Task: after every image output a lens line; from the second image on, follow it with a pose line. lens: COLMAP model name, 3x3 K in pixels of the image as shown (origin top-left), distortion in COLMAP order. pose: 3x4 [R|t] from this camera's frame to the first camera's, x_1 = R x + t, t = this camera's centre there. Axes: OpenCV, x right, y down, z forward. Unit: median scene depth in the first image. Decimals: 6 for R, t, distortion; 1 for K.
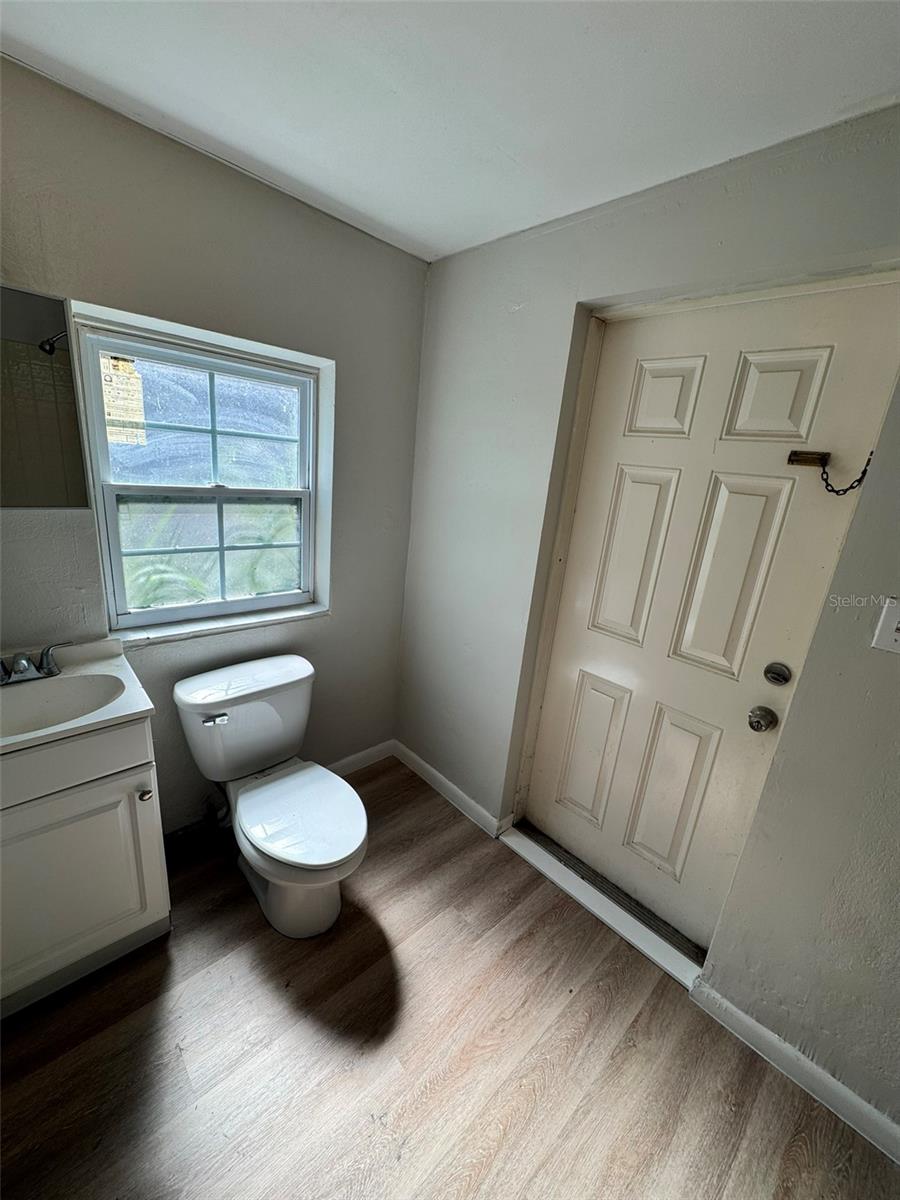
lens RADIAL K [[478.7, 0, 452.4], [0, 478.7, 599.2], [0, 0, 1]] dist [-0.001967, 0.000499]
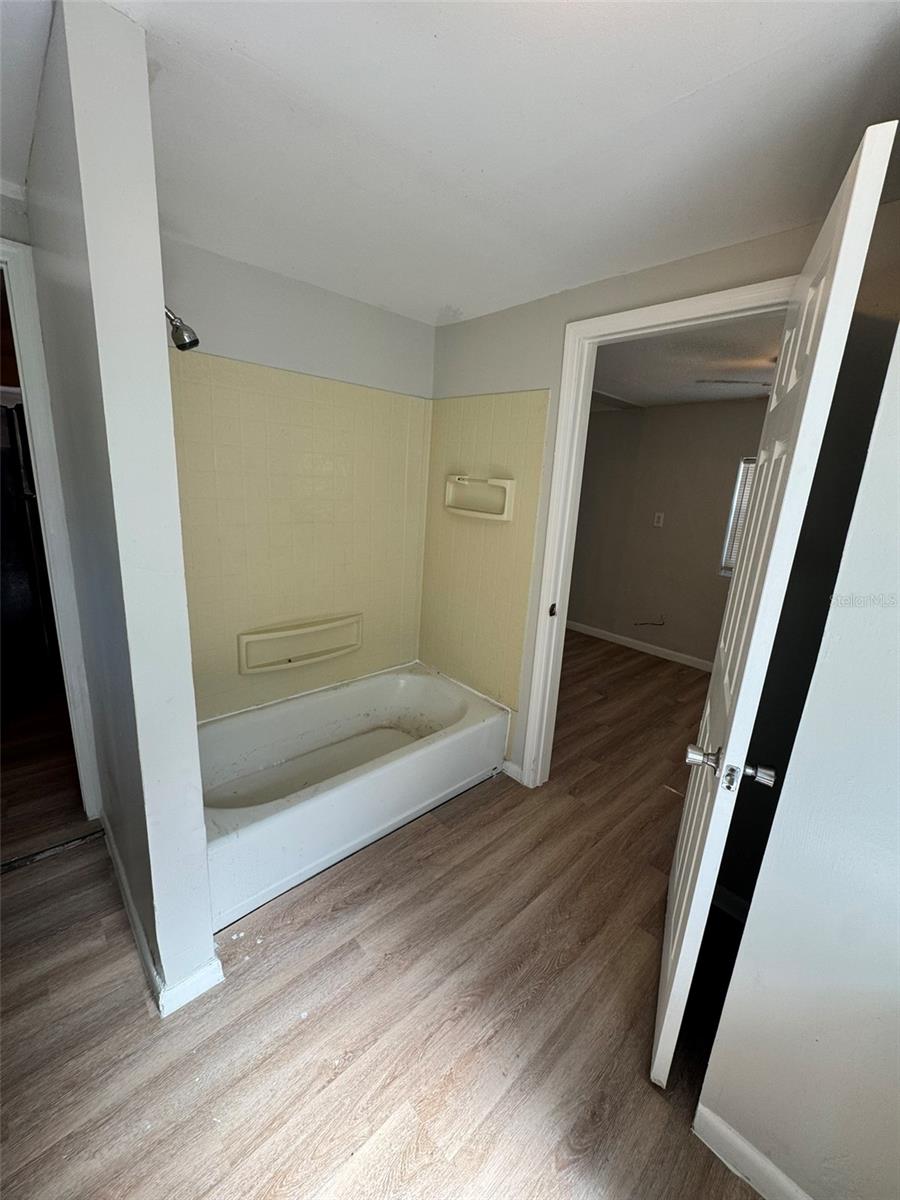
lens RADIAL K [[478.7, 0, 452.4], [0, 478.7, 599.2], [0, 0, 1]] dist [-0.001967, 0.000499]
pose [[-0.987943, -0.151484, -0.031971, -0.069634], [-0.146633, 0.849261, 0.507202, -0.260639], [-0.049681, 0.505775, -0.861234, 0.885815]]
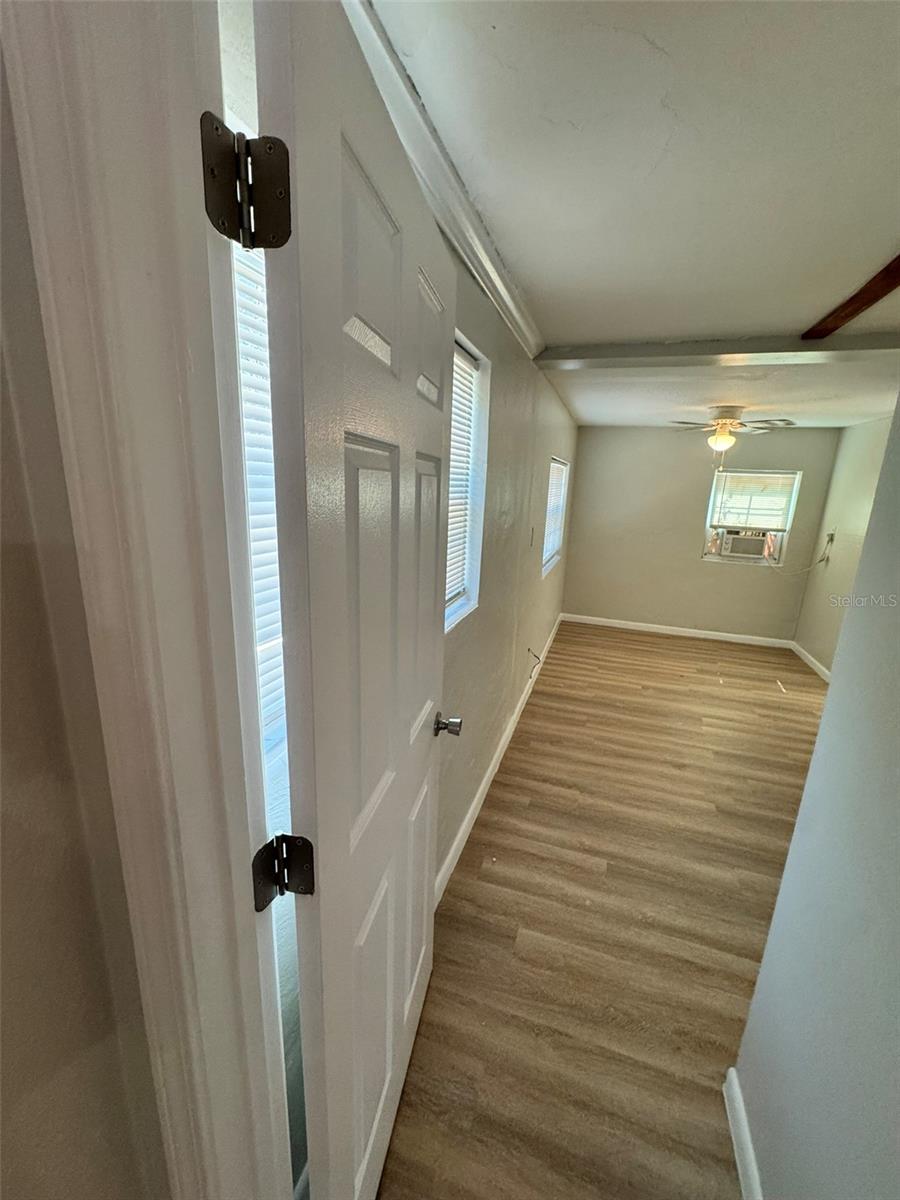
lens RADIAL K [[478.7, 0, 452.4], [0, 478.7, 599.2], [0, 0, 1]] dist [-0.001967, 0.000499]
pose [[0.469916, 0.130044, -0.873079, 0.437386], [-0.239724, 0.970716, 0.015561, 0.966591], [0.849536, 0.201986, 0.487330, -3.330185]]
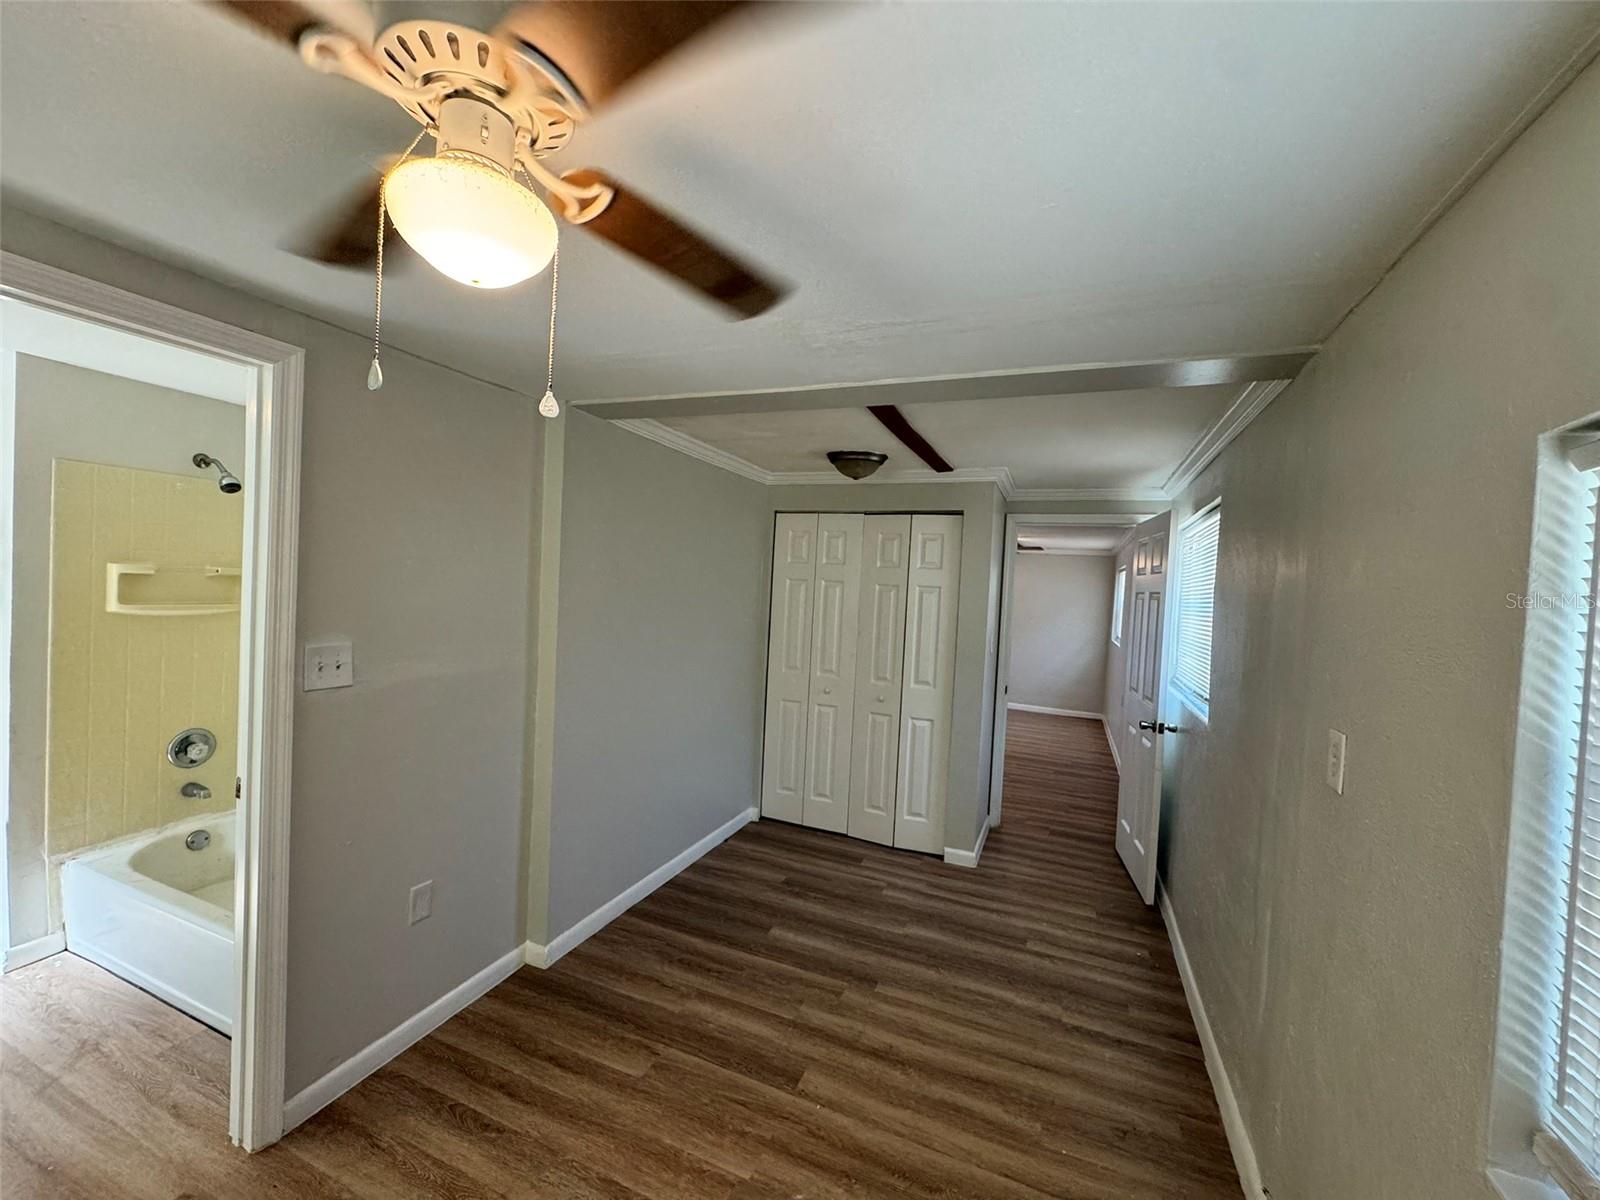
lens RADIAL K [[638.2, 0, 799.8], [0, 638.2, 597.9], [0, 0, 1]] dist [-0.001967, 0.000499]
pose [[-0.392990, -0.136806, 0.909309, -1.858602], [0.168774, 0.961341, 0.217576, 0.061328], [-0.903921, 0.238973, -0.354708, -1.006865]]
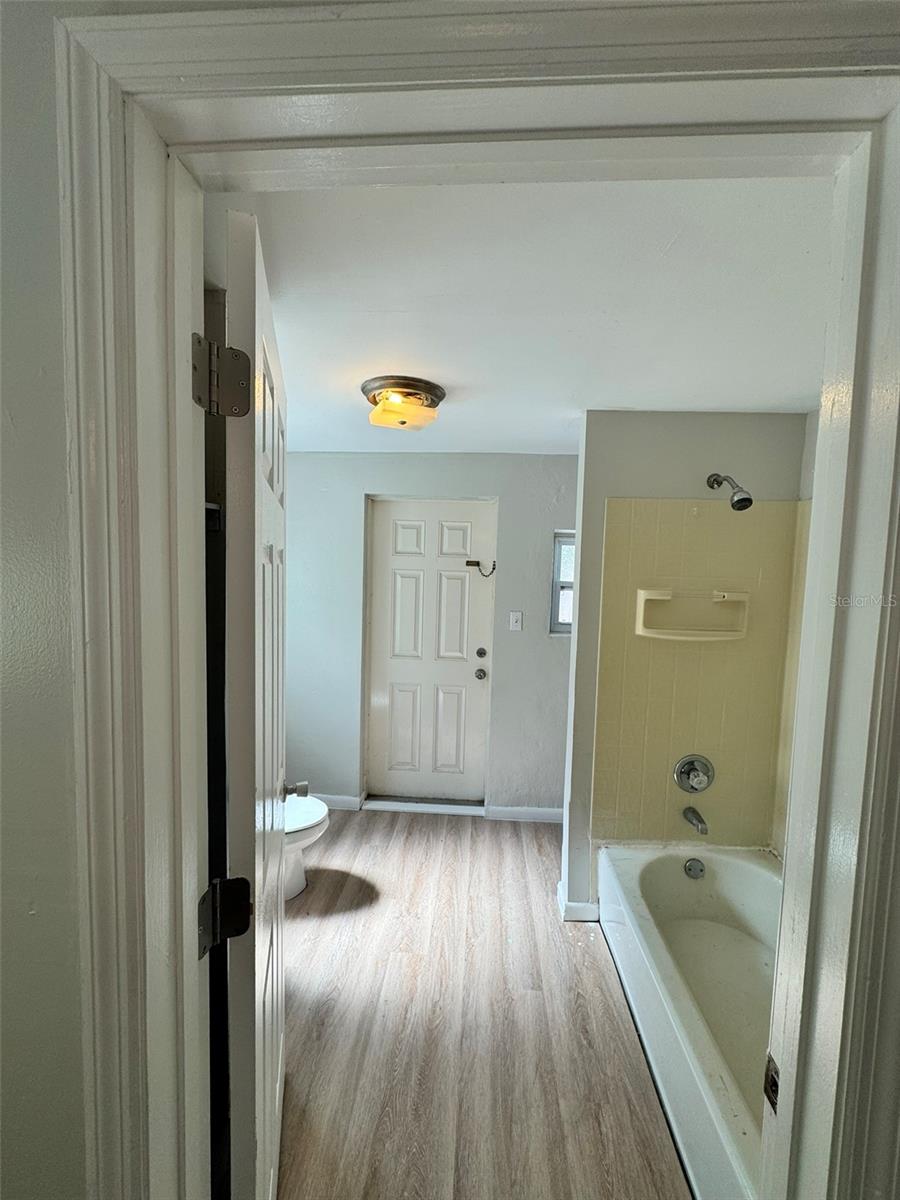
lens RADIAL K [[477.1, 0, 450.0], [0, 477.1, 600.0], [0, 0, 1]] dist [-0.001404, 0.000067]
pose [[0.735508, -0.126097, 0.665678, -0.871527], [0.229118, 0.970933, -0.069232, 0.030399], [-0.637599, 0.203440, 0.743021, -0.624652]]
